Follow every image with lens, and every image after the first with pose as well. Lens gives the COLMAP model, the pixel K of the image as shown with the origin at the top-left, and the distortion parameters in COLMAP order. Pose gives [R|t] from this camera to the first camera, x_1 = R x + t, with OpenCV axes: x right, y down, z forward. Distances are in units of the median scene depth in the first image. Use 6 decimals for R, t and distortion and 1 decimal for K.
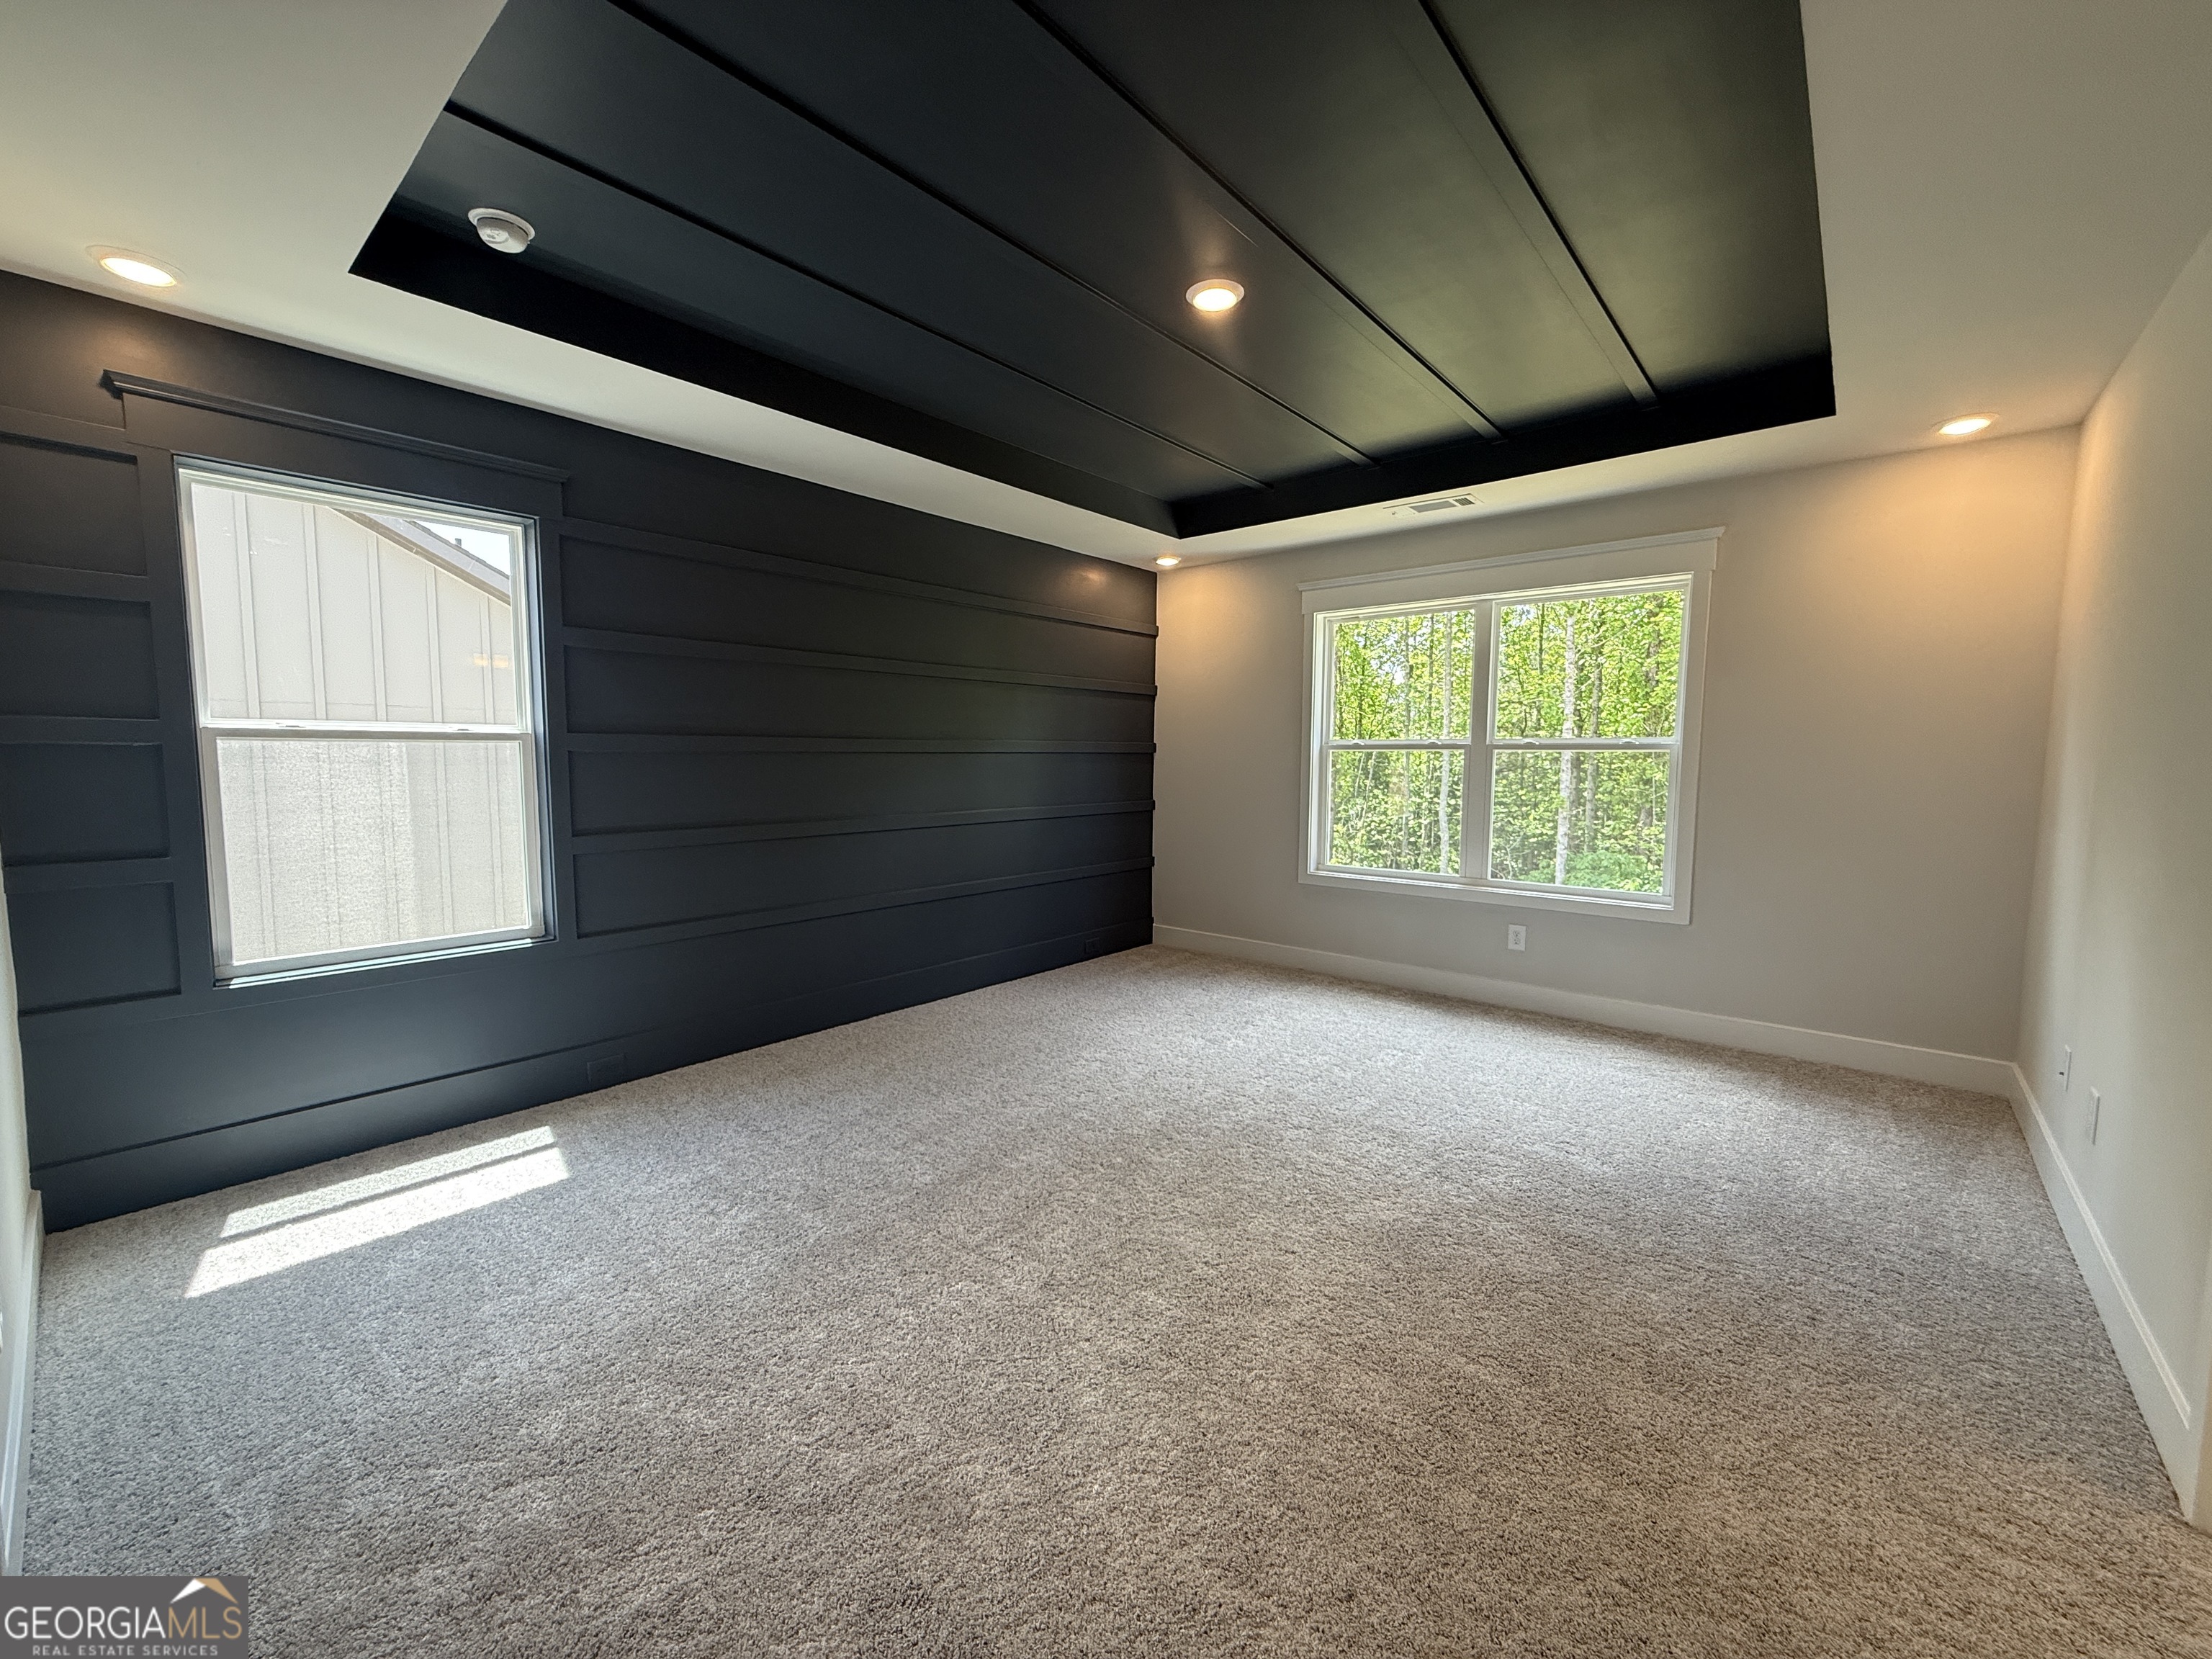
lens RADIAL K [[884.6, 0, 1092.3], [0, 884.6, 834.1], [0, 0, 1]] dist [-0.000860, -0.000122]
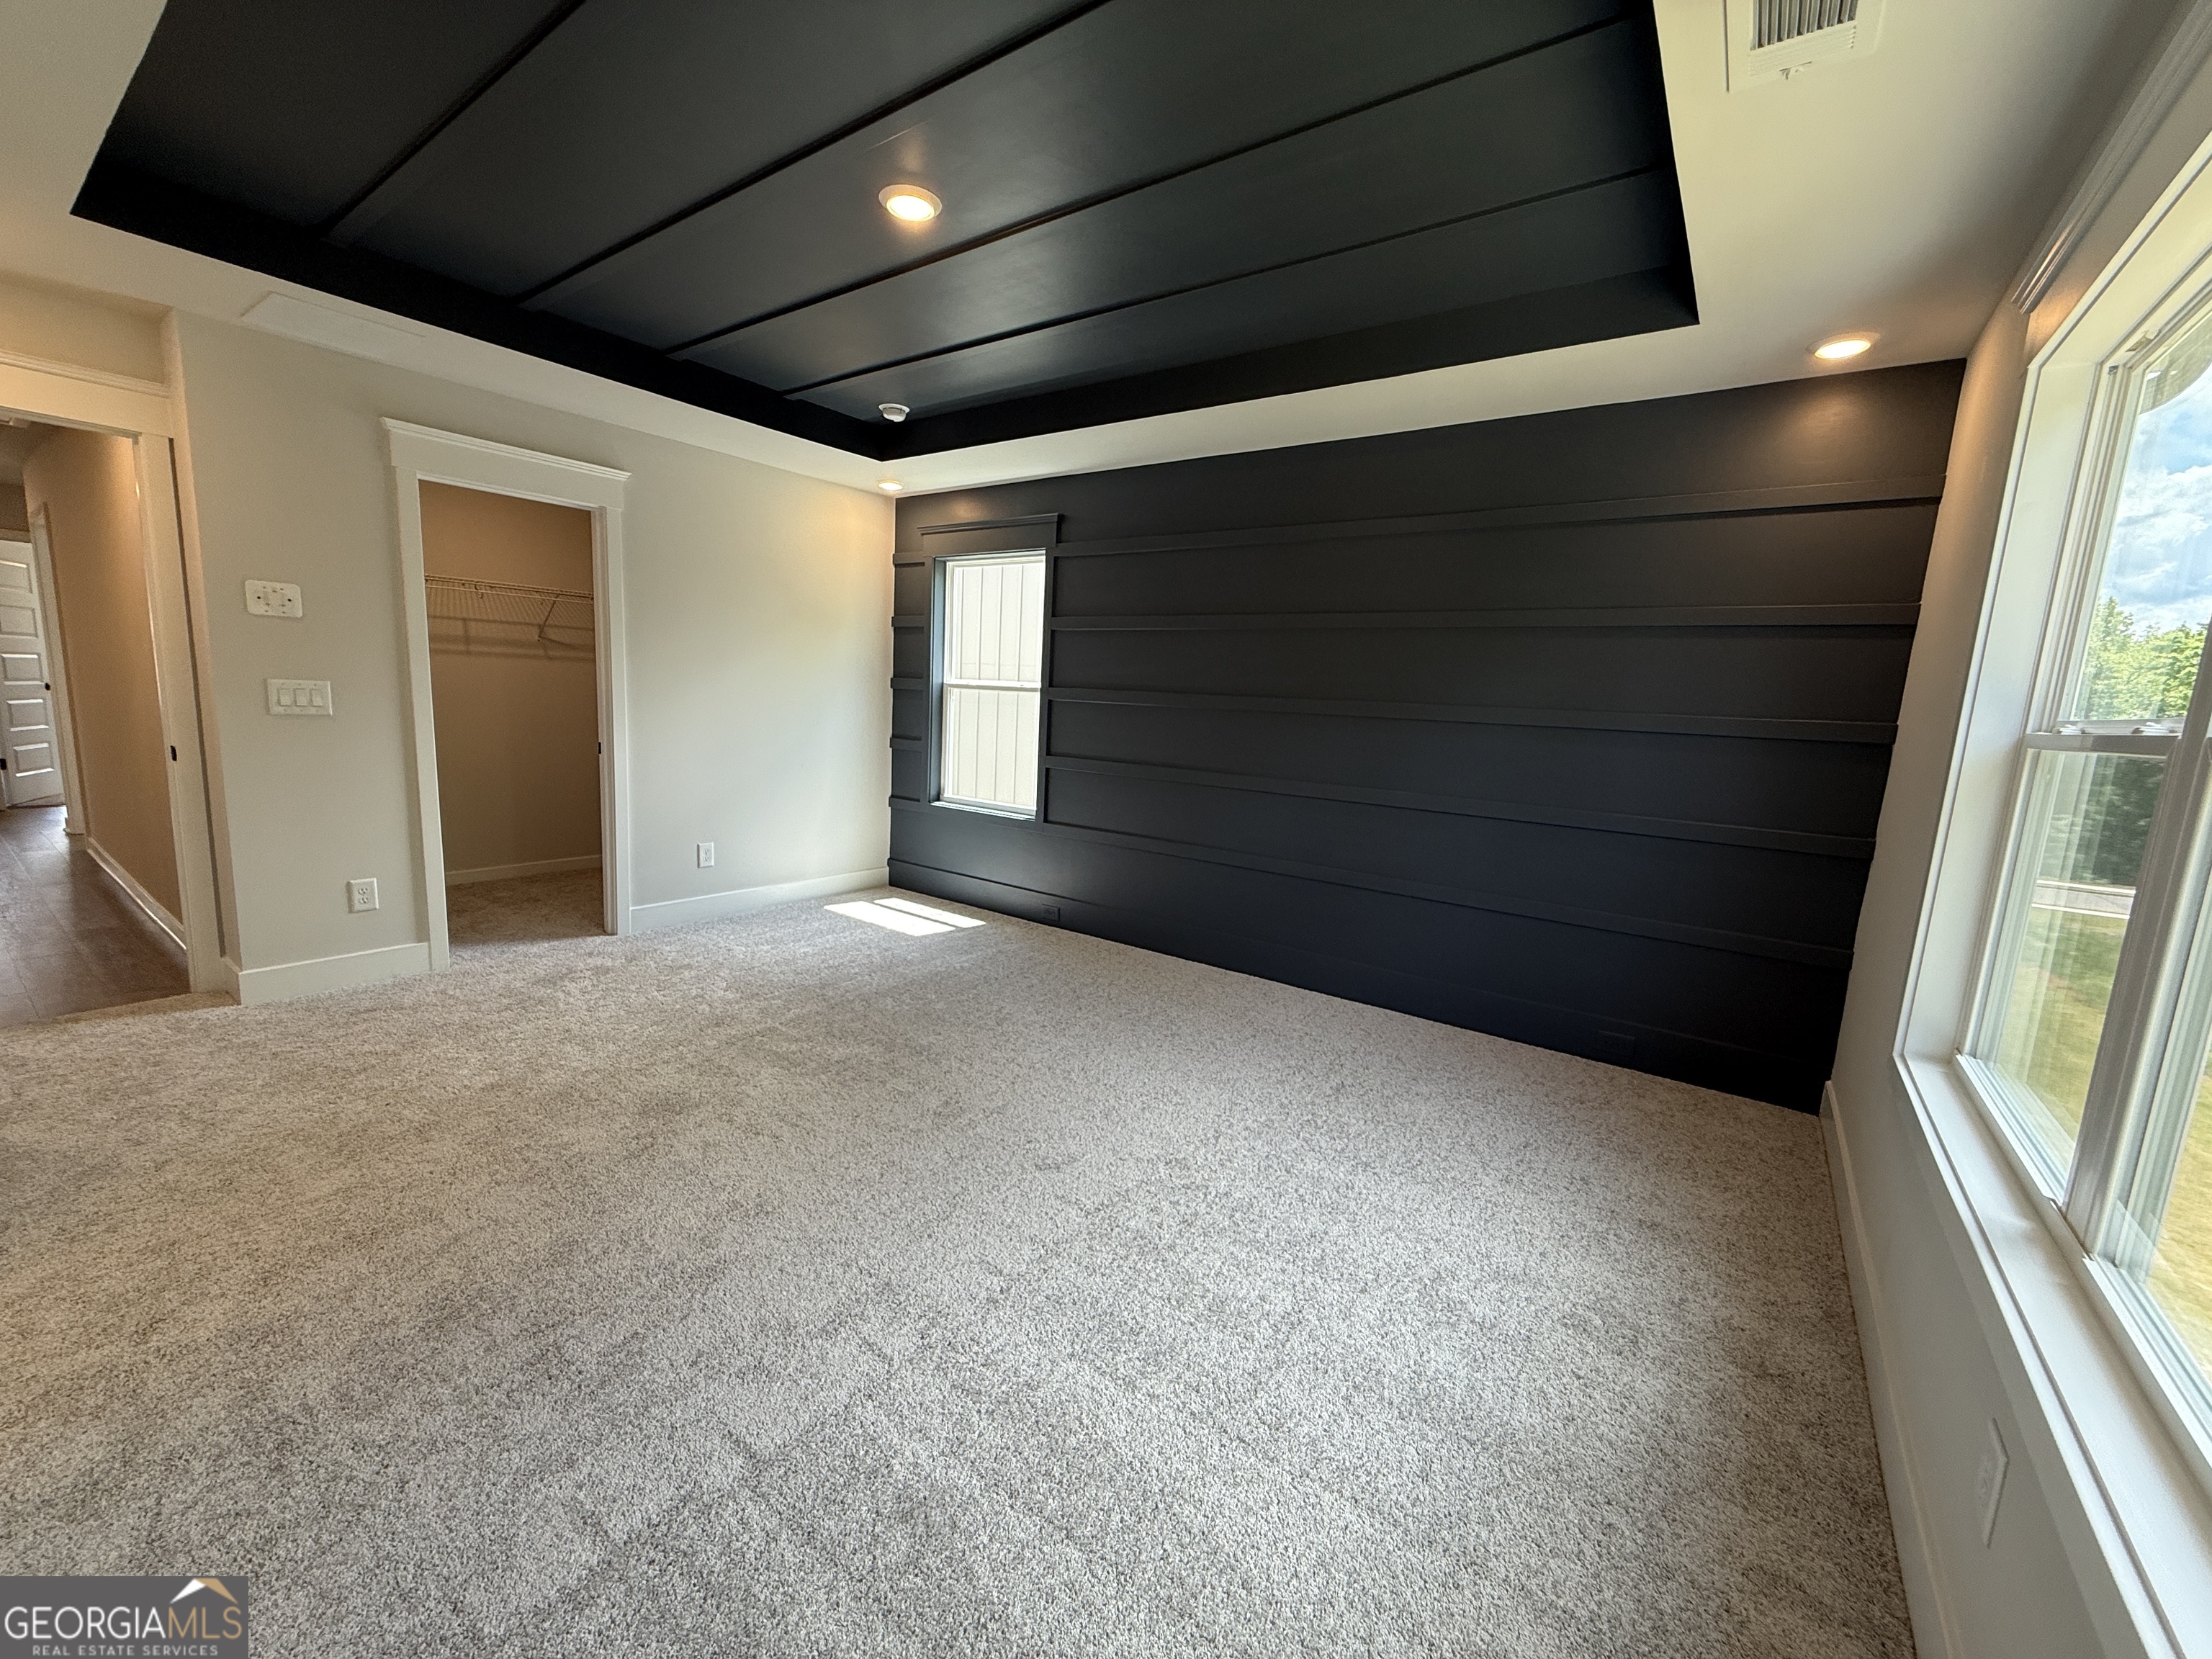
lens RADIAL K [[884.6, 0, 1104.3], [0, 884.6, 820.3], [0, 0, 1]] dist [-0.000860, -0.000122]
pose [[0.082245, 0.138696, -0.986914, 0.967826], [-0.139599, 0.982109, 0.126387, -0.095855], [0.986787, 0.127378, 0.100136, 0.982353]]
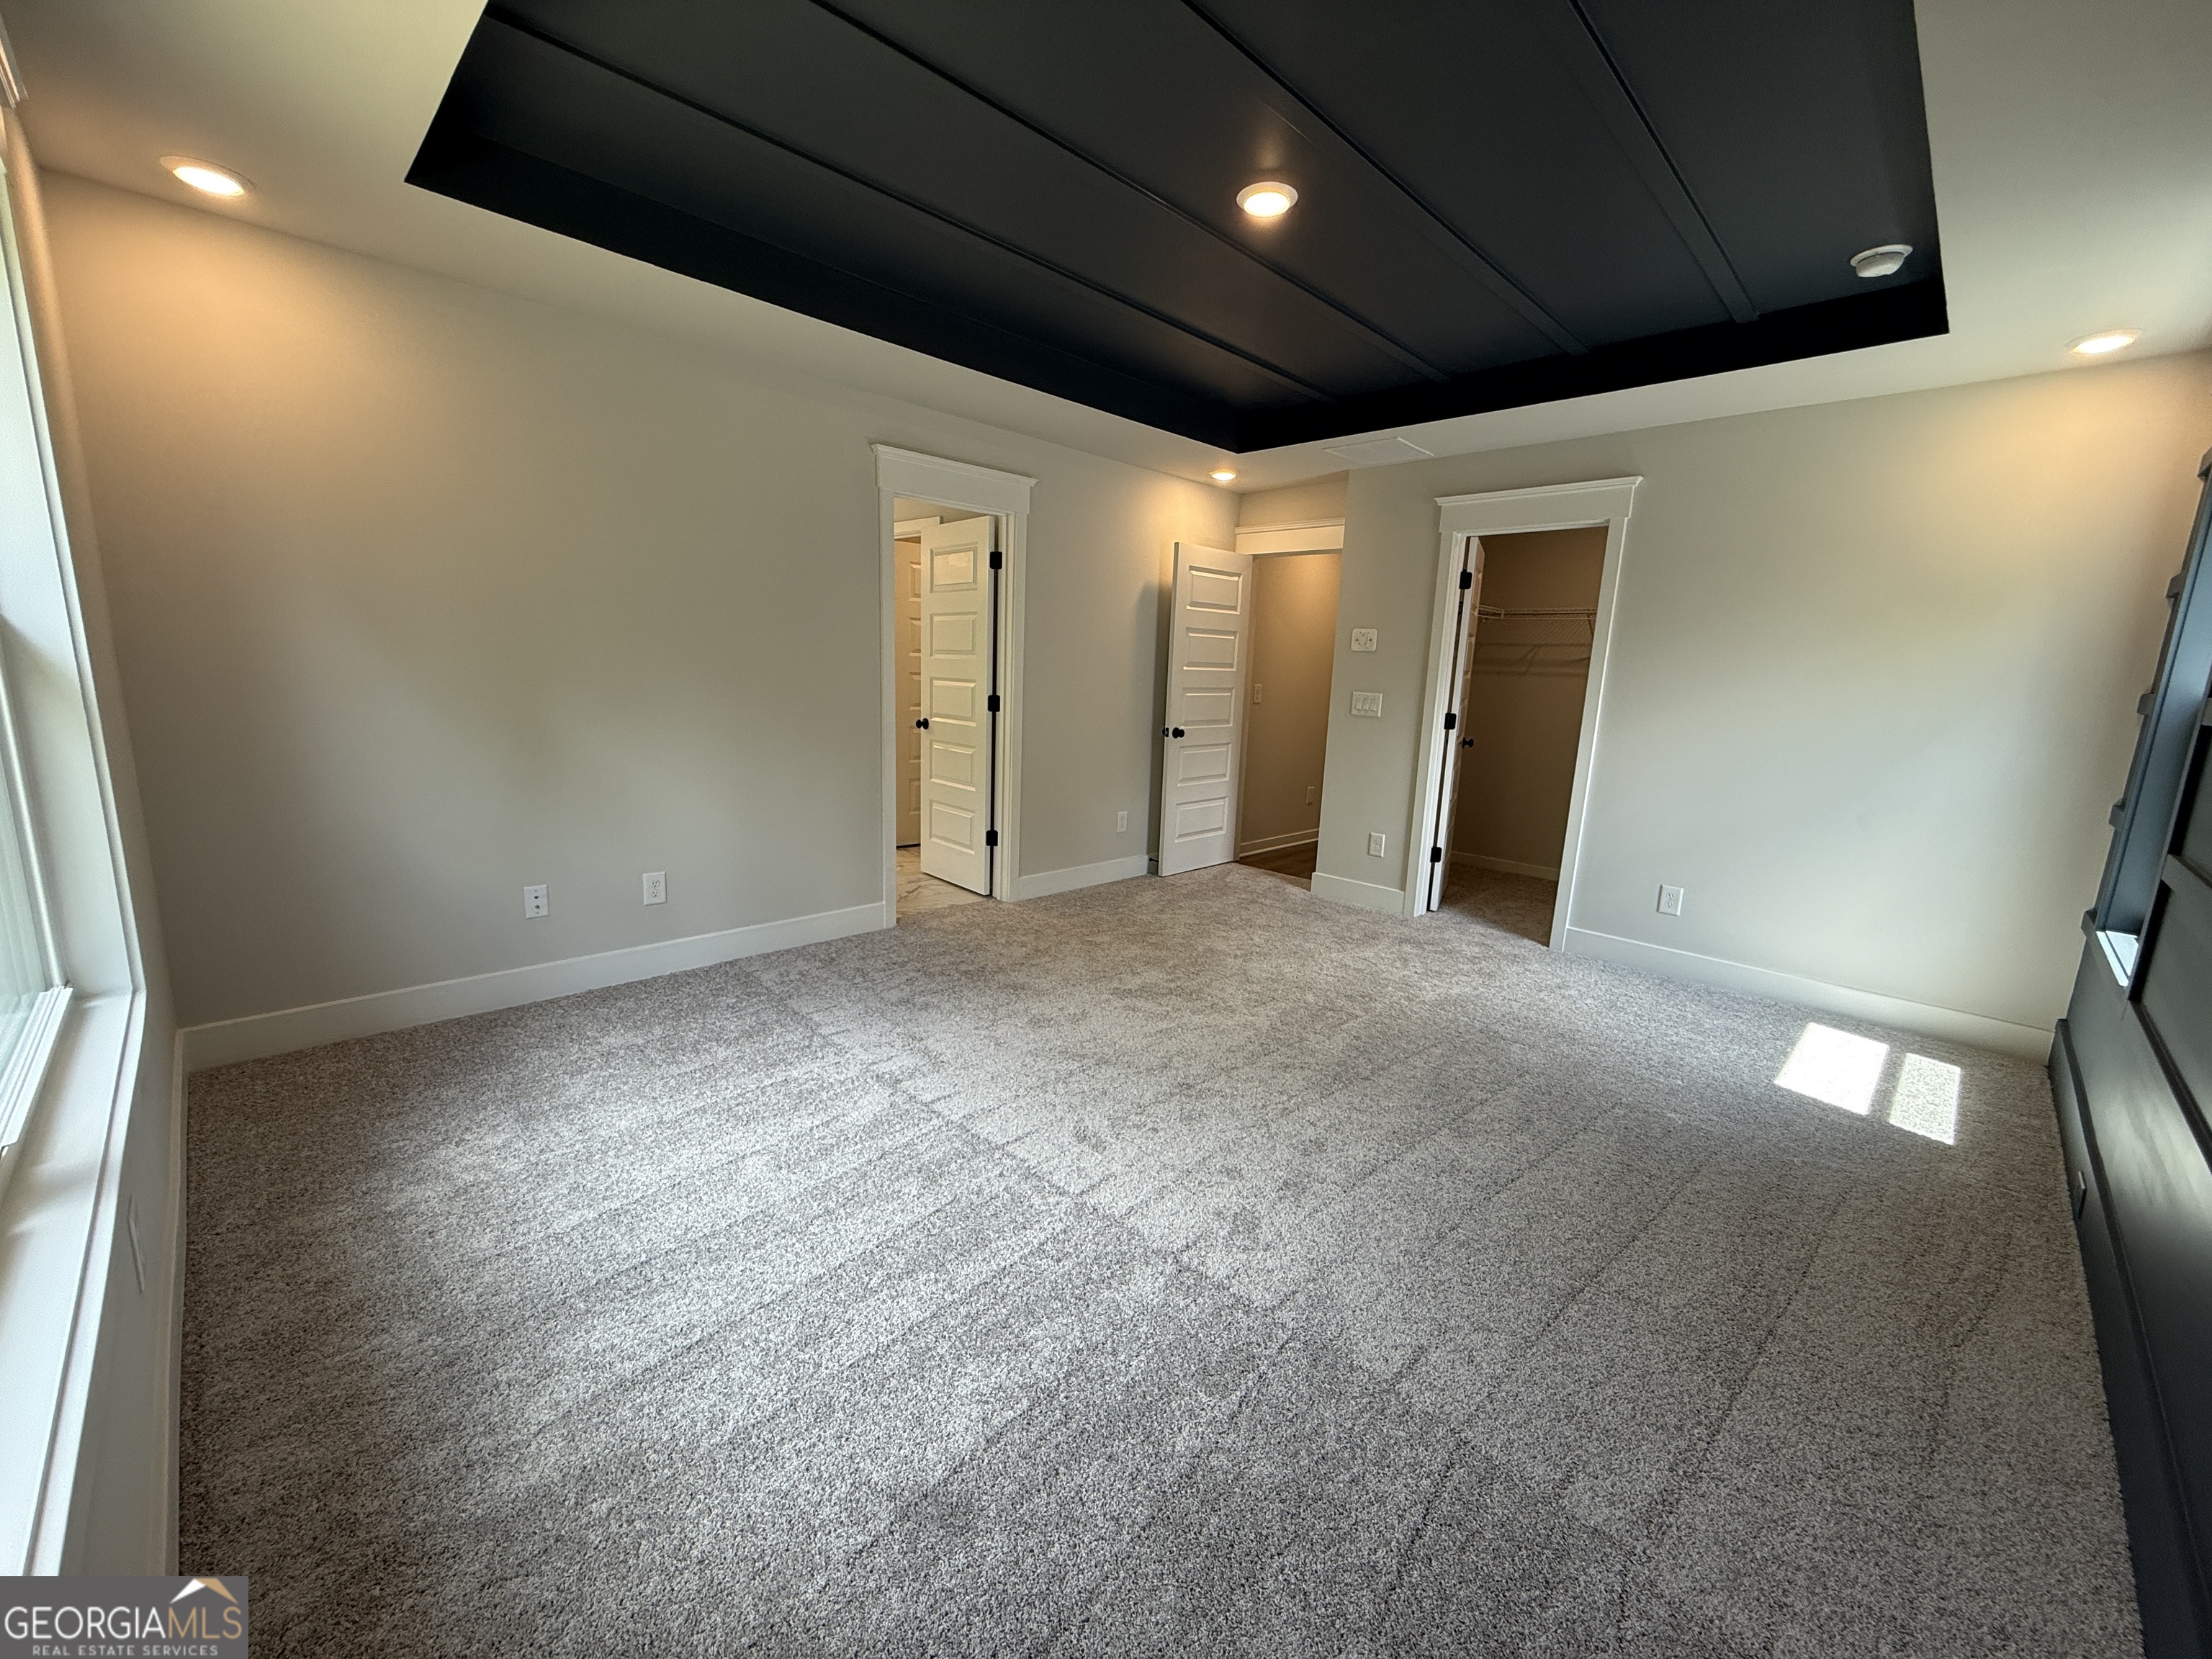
lens RADIAL K [[884.6, 0, 1100.4], [0, 884.6, 830.2], [0, 0, 1]] dist [-0.000860, -0.000122]
pose [[-0.996280, -0.059010, 0.062795, 0.186758], [-0.039726, 0.961198, 0.272984, -0.169724], [-0.076467, 0.269474, -0.959967, 1.741151]]
